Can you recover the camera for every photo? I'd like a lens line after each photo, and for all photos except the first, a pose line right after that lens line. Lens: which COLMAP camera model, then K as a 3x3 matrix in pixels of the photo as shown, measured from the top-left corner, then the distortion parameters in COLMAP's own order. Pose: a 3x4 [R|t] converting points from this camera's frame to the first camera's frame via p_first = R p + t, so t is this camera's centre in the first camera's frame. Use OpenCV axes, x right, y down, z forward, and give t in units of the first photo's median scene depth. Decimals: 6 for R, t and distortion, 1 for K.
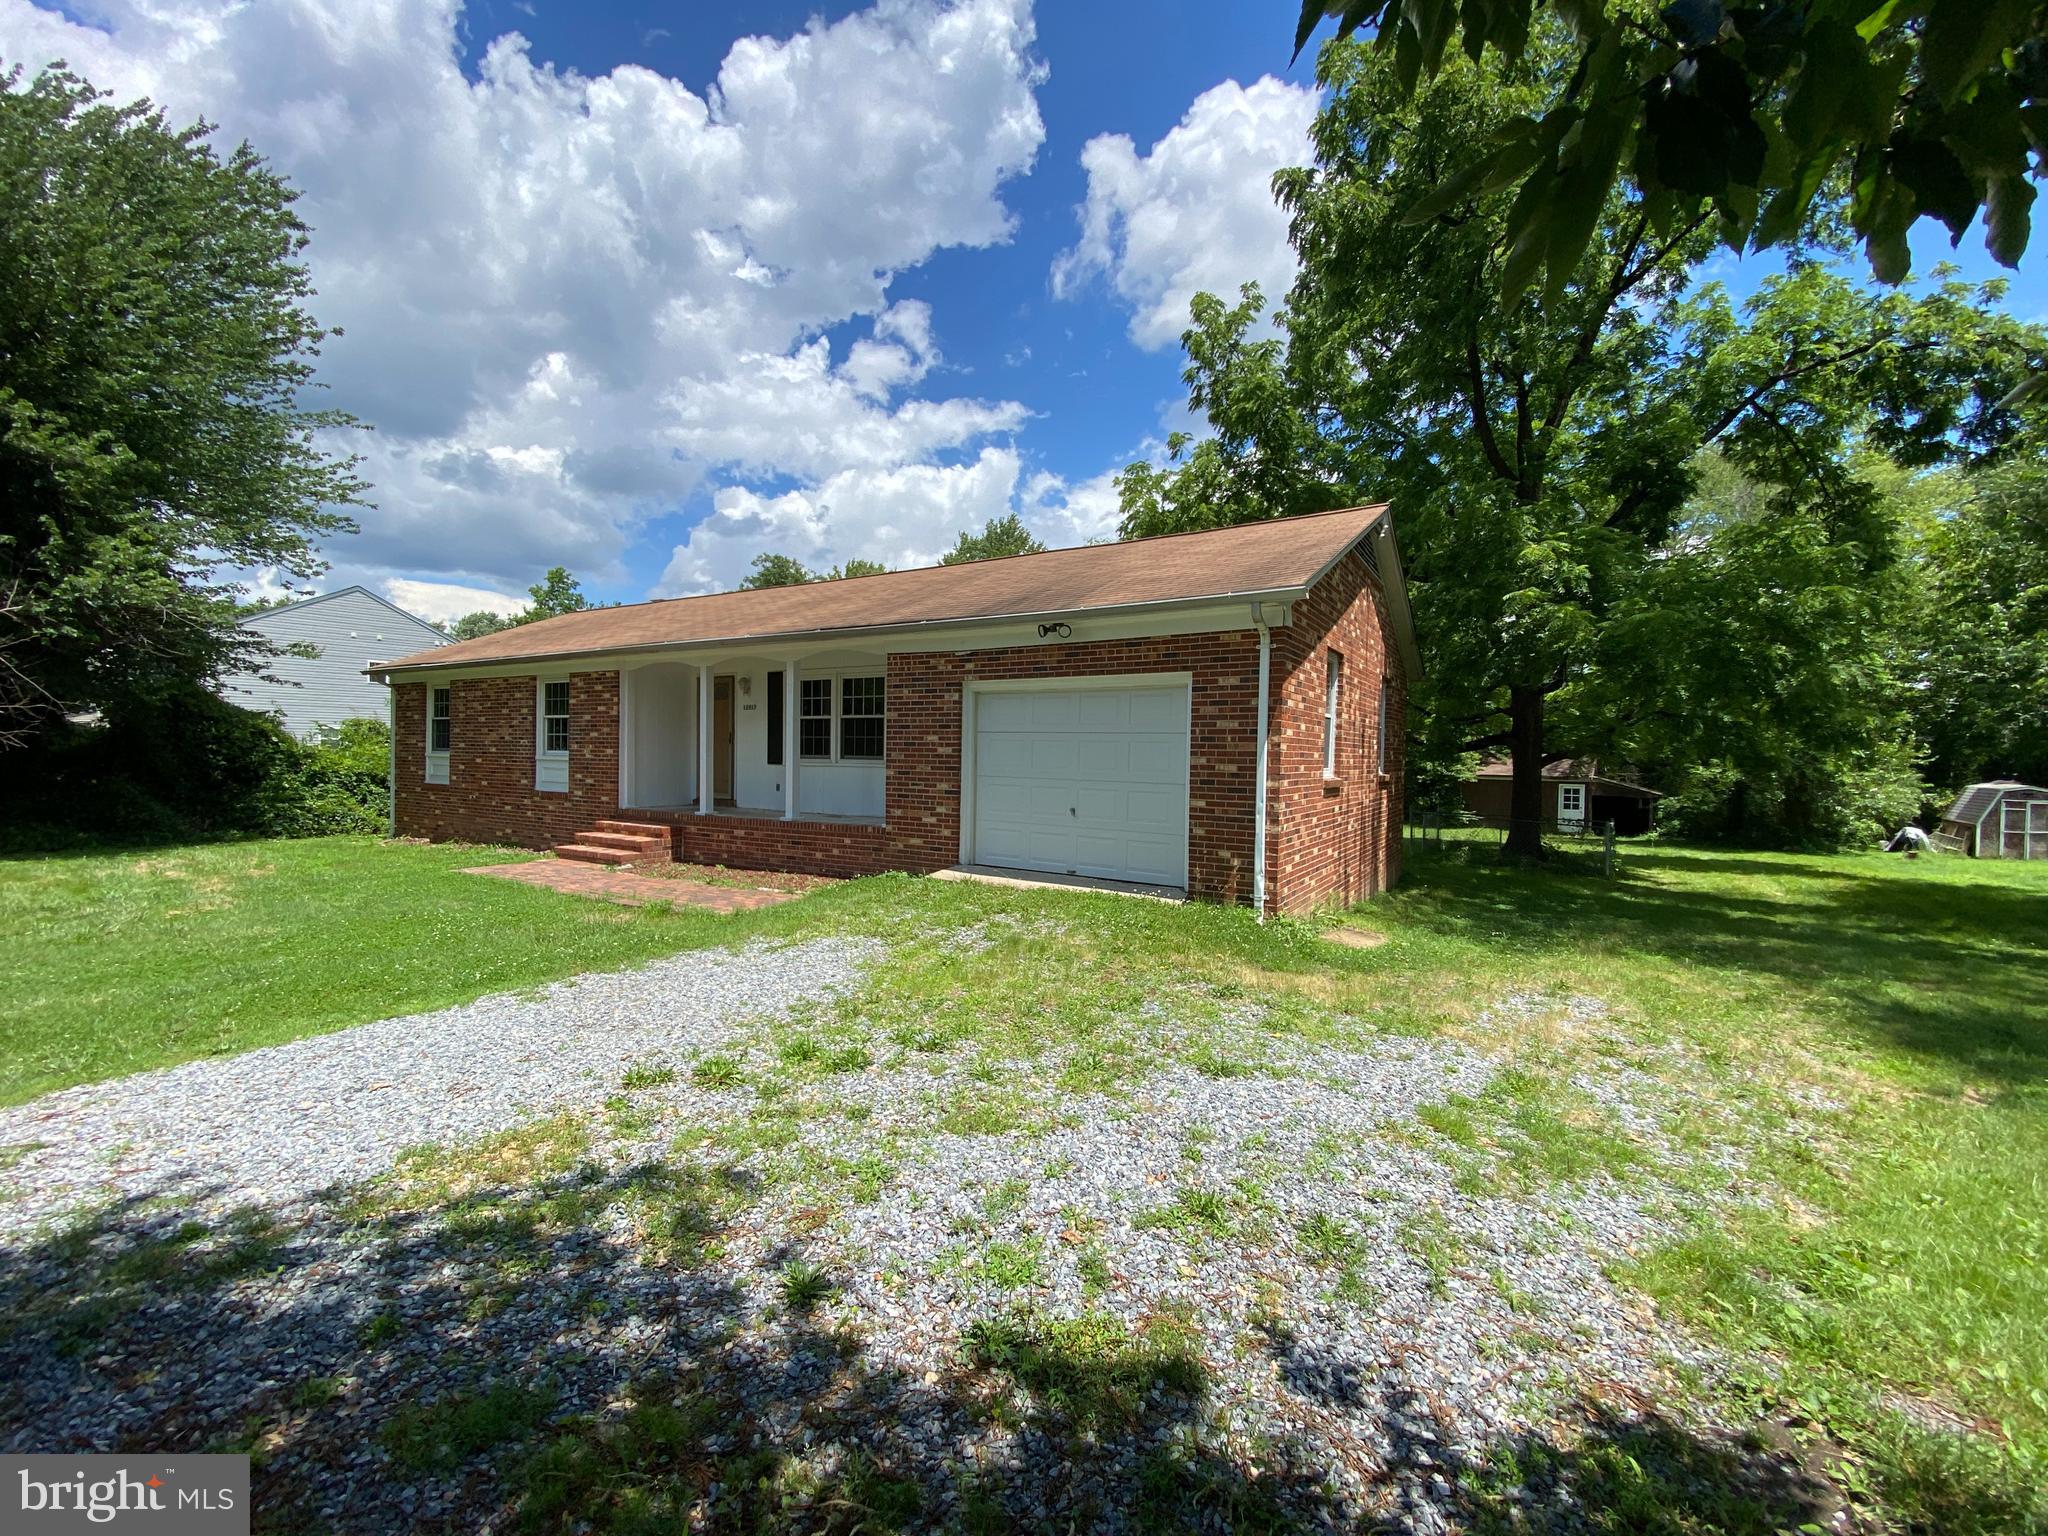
lens RADIAL K [[828.9, 0, 1036.7], [0, 828.9, 769.7], [0, 0, 1]] dist [0.010251, -0.001543]
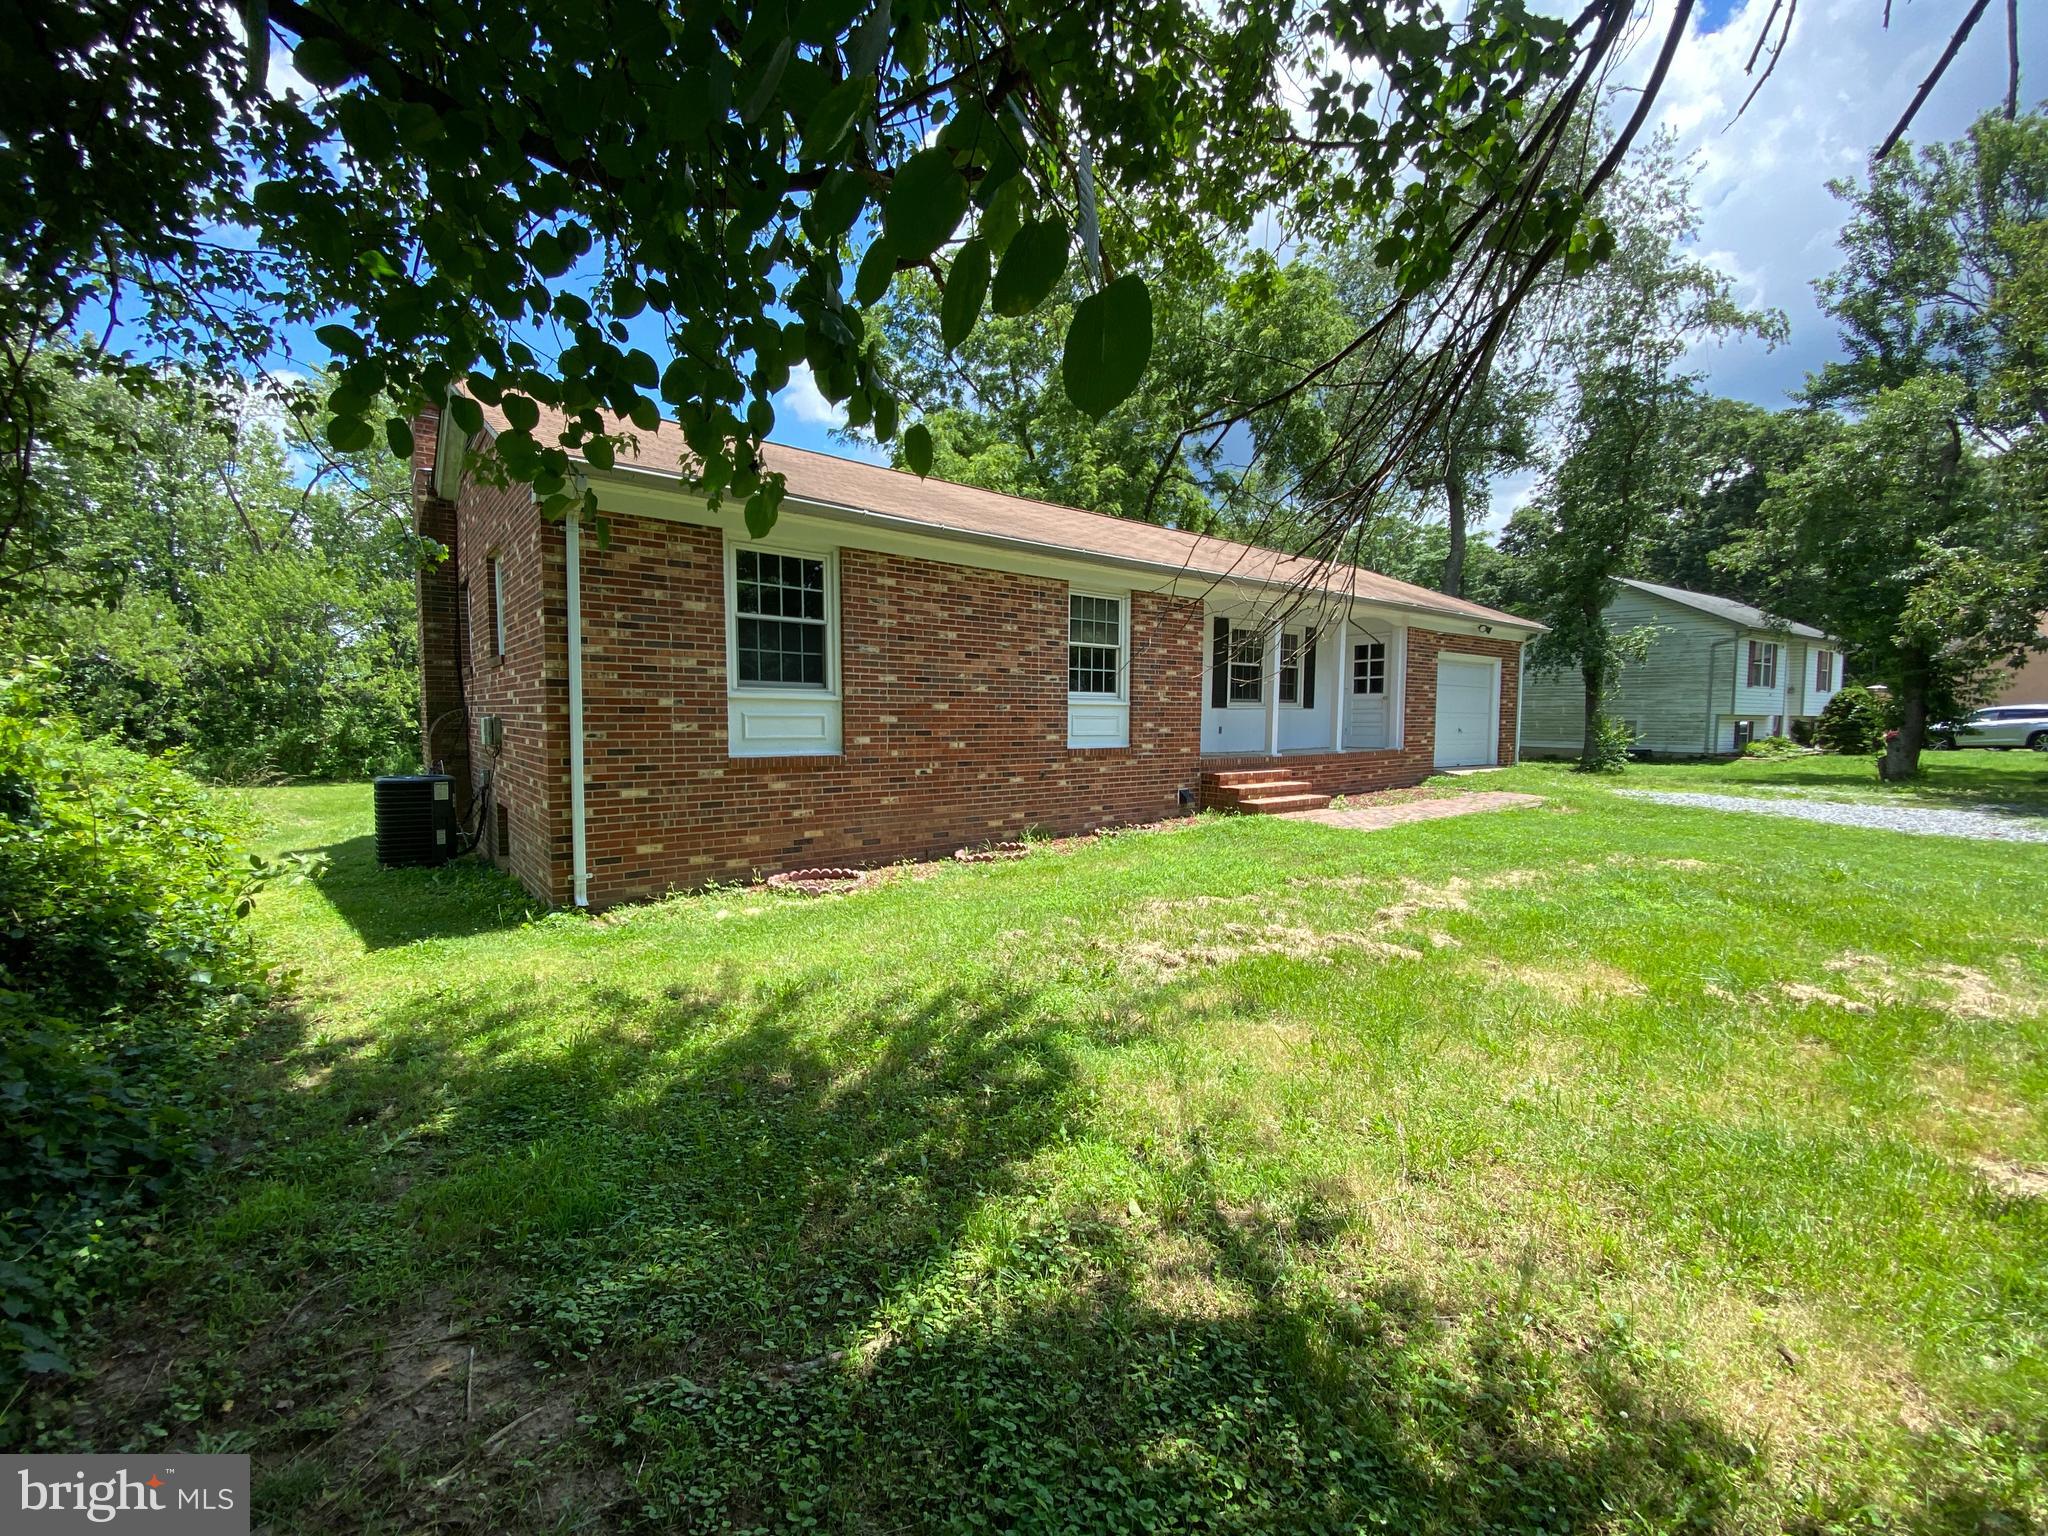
lens RADIAL K [[828.9, 0, 1027.7], [0, 828.9, 776.0], [0, 0, 1]] dist [0.010251, -0.001543]
pose [[0.360384, -0.087617, 0.928680, -1.784900], [0.011870, 0.995929, 0.089356, -0.021403], [-0.932728, -0.021179, 0.359957, 1.104079]]
